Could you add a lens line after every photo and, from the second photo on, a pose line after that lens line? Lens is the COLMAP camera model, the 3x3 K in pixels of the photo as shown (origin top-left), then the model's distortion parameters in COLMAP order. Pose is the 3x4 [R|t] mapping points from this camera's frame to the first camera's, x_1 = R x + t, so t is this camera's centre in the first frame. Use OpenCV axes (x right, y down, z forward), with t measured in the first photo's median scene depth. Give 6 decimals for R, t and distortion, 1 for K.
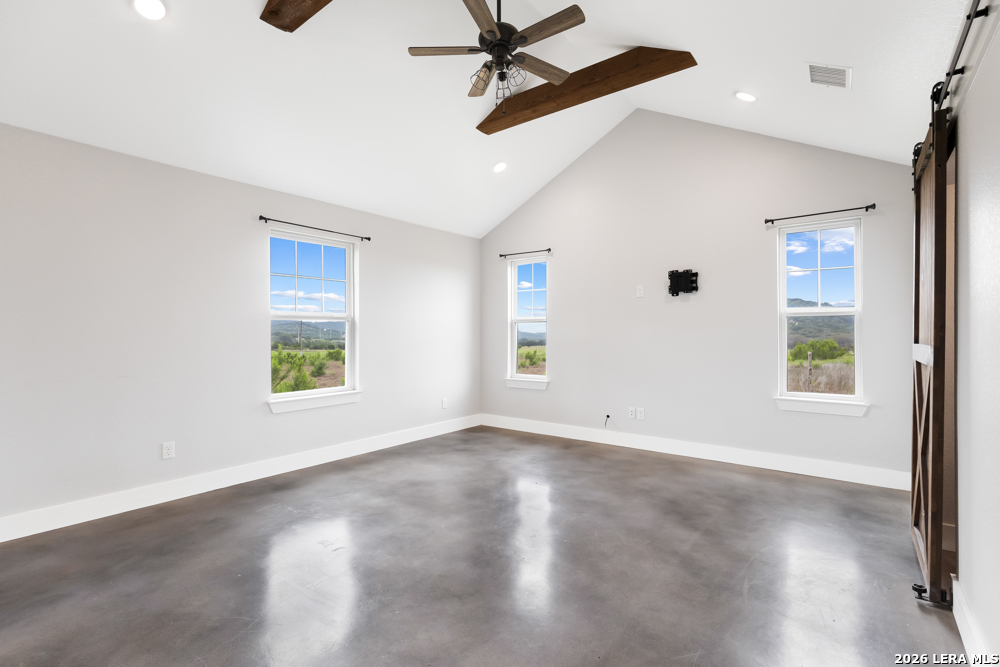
lens RADIAL K [[468.1, 0, 500.5], [0, 468.1, 330.7], [0, 0, 1]] dist [-0.000519, 0.000031]
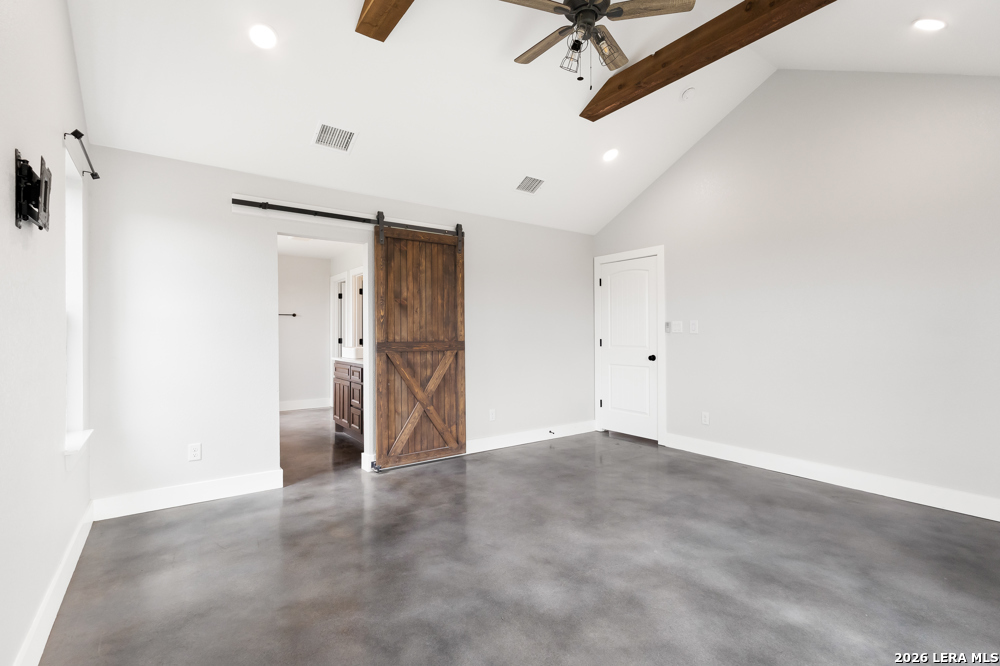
lens RADIAL K [[468.1, 0, 499.2], [0, 468.1, 333.3], [0, 0, 1]] dist [-0.000519, 0.000031]
pose [[-0.960476, 0.007297, 0.278268, -0.084590], [0.005746, 0.999963, -0.006391, 0.009910], [-0.278304, -0.004539, -0.960482, 1.865328]]
